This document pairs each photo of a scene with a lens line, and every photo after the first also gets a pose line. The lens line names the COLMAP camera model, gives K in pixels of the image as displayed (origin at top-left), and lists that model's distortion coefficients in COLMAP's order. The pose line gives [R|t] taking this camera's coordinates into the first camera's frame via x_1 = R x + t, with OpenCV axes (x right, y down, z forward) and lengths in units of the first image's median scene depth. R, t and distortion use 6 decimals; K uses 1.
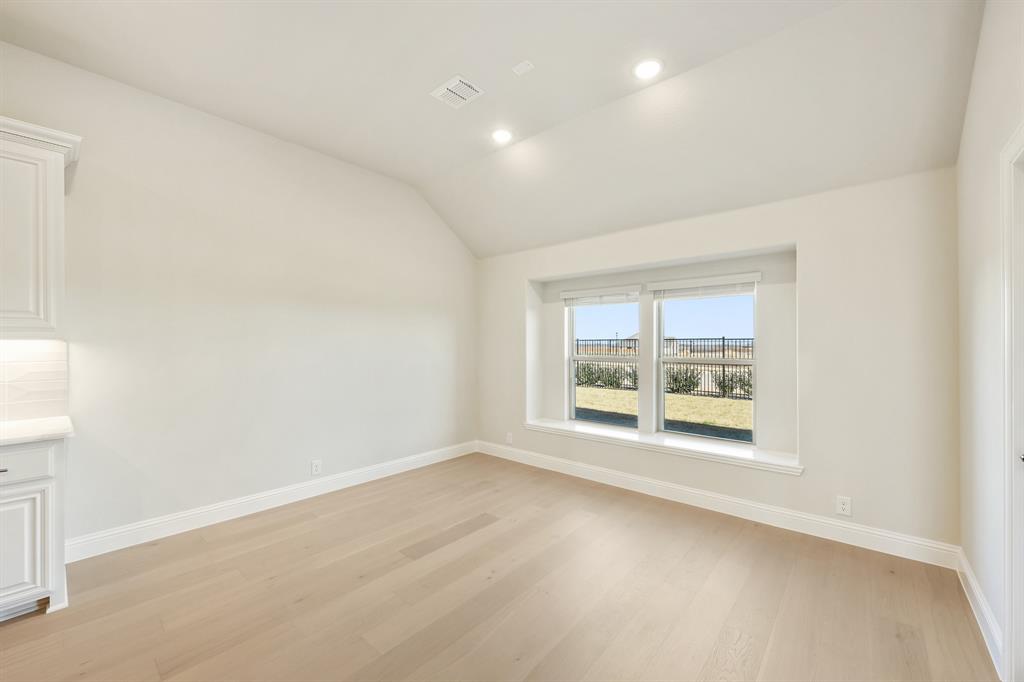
lens RADIAL K [[407.3, 0, 510.5], [0, 407.3, 336.1], [0, 0, 1]] dist [-0.000646, -0.000117]
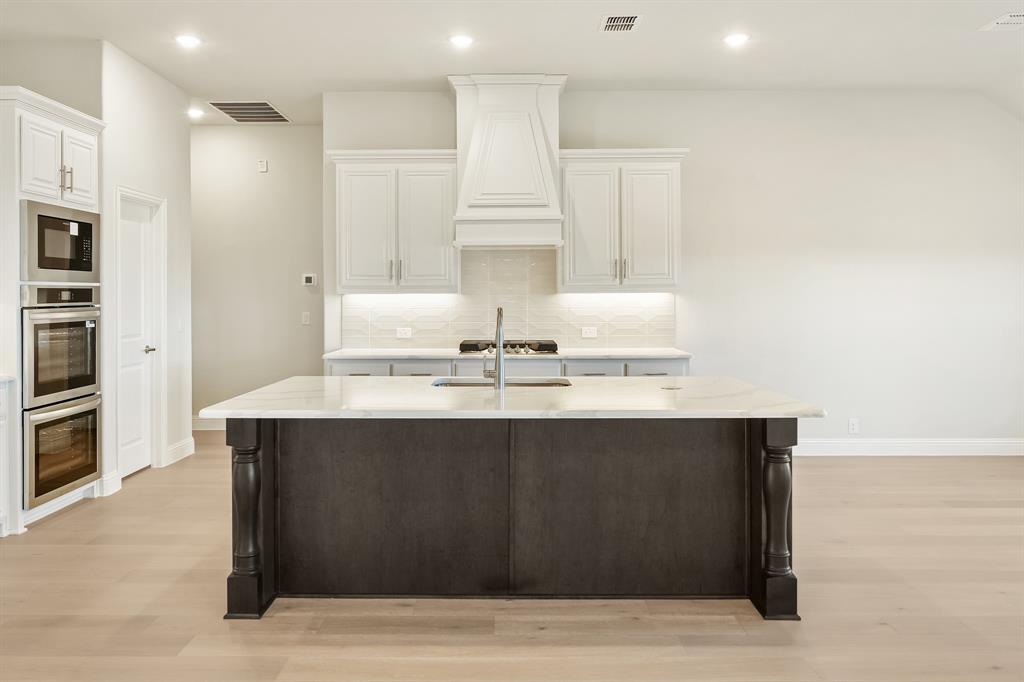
lens RADIAL K [[780.3, 0, 500.5], [0, 780.3, 300.4], [0, 0, 1]] dist [0.004424, 0.001172]
pose [[0.659068, 0.009321, -0.752026, 0.556426], [0.001619, 0.999903, 0.013812, -0.002573], [0.752082, -0.010321, 0.658989, -1.298837]]
